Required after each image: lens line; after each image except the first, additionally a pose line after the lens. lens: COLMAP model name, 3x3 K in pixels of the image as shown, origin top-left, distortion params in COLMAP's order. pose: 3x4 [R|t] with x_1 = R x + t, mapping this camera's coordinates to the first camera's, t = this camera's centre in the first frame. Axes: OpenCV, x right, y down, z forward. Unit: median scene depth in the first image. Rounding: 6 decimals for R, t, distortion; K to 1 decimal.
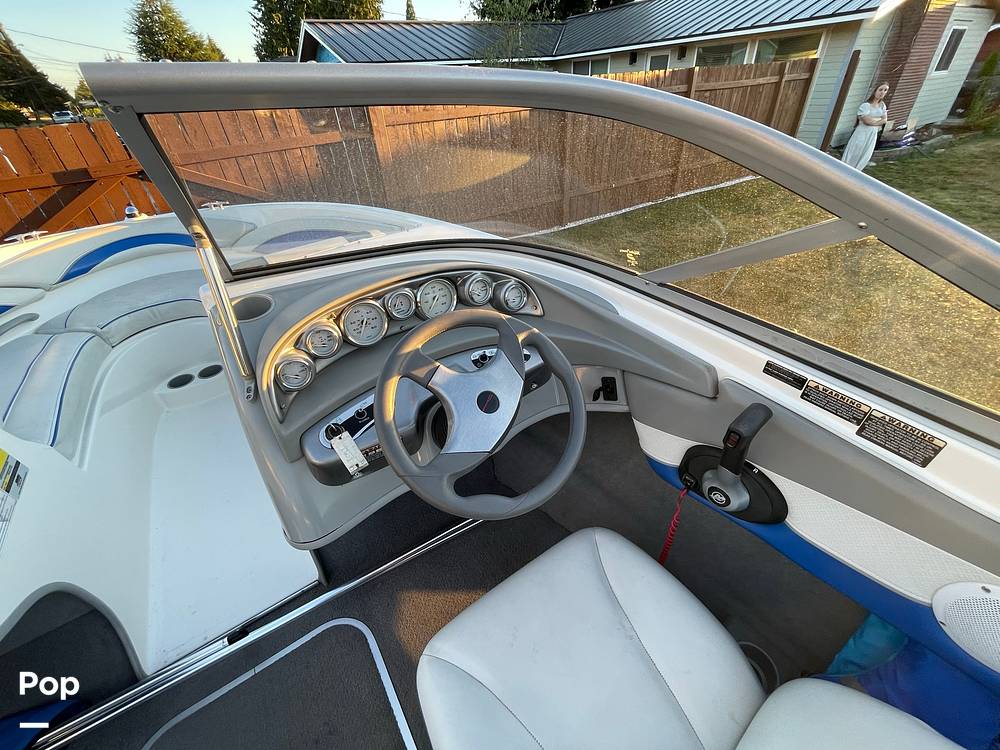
lens RADIAL K [[403.7, 0, 504.7], [0, 403.7, 370.6], [0, 0, 1]] dist [0.002056, 0.000265]
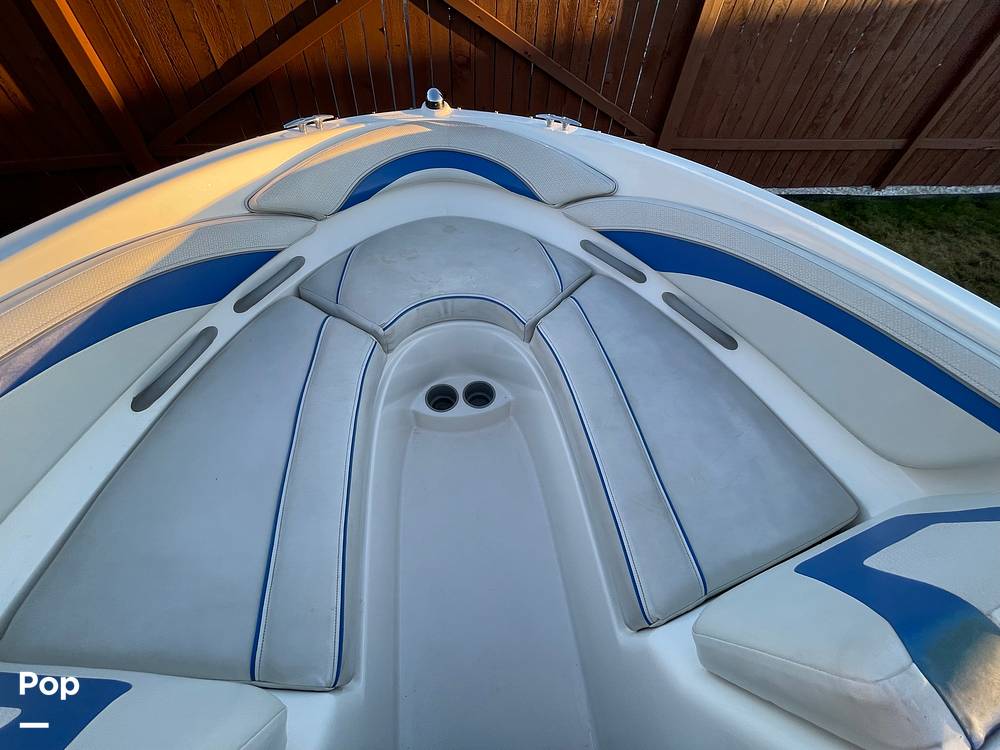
lens RADIAL K [[403.7, 0, 503.1], [0, 403.7, 376.0], [0, 0, 1]] dist [0.002056, 0.000265]
pose [[0.895426, 0.397012, -0.201478, -0.571355], [-0.330382, 0.895889, 0.297036, -0.246008], [0.298428, -0.199409, 0.933368, 0.380806]]
